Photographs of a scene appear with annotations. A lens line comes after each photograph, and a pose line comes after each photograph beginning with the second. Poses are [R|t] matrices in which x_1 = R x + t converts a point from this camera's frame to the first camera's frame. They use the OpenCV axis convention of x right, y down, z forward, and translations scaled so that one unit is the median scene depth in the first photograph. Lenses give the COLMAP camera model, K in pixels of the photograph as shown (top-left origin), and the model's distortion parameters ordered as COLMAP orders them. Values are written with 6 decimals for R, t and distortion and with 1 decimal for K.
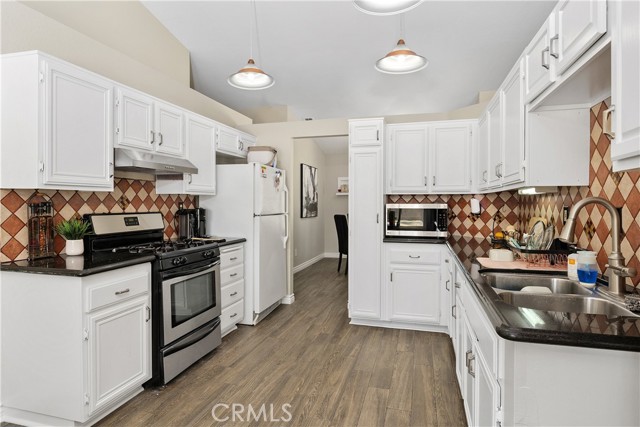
lens RADIAL K [[365.4, 0, 314.2], [0, 365.4, 209.2], [0, 0, 1]] dist [-0.015302, 0.000251]
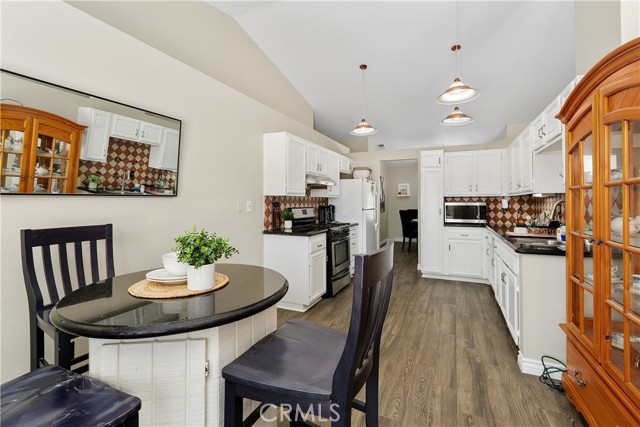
lens RADIAL K [[291.7, 0, 322.2], [0, 291.7, 199.2], [0, 0, 1]] dist [0.003425, 0.000176]
pose [[0.989869, -0.002463, -0.141959, -0.200207], [-0.001357, 0.999640, -0.026805, 0.007102], [0.141974, 0.026726, 0.989509, -0.452504]]
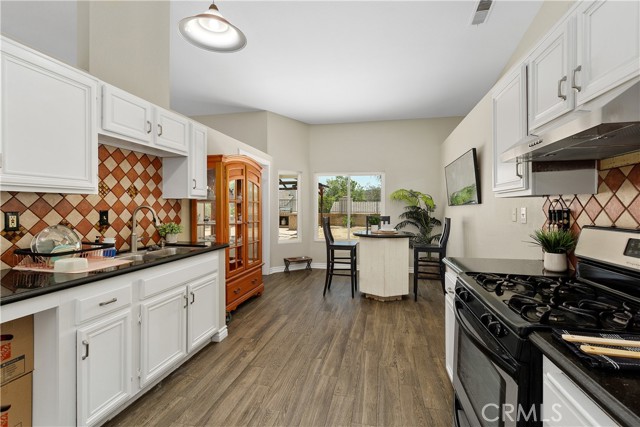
lens RADIAL K [[291.7, 0, 318.7], [0, 291.7, 208.8], [0, 0, 1]] dist [0.003425, 0.000176]
pose [[-0.997893, -0.002593, -0.064837, -0.052176], [-0.003981, 0.999765, 0.021296, -0.025321], [0.064766, 0.021509, -0.997669, 1.321627]]
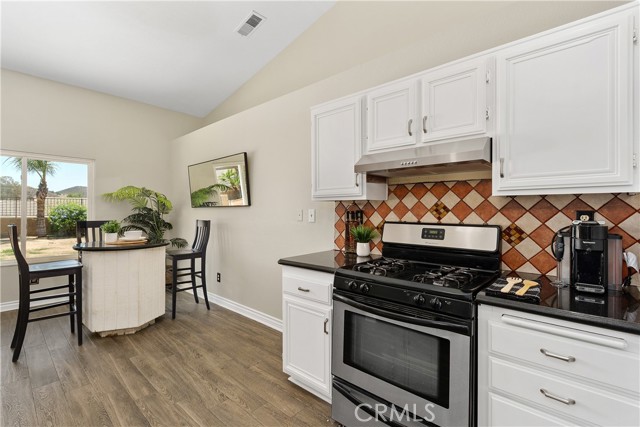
lens RADIAL K [[291.7, 0, 319.2], [0, 291.7, 209.8], [0, 0, 1]] dist [0.003425, 0.000176]
pose [[-0.437637, -0.005525, -0.899135, 0.191725], [-0.020312, 0.999787, 0.003742, -0.017019], [0.898922, 0.019901, -0.437656, 1.028805]]
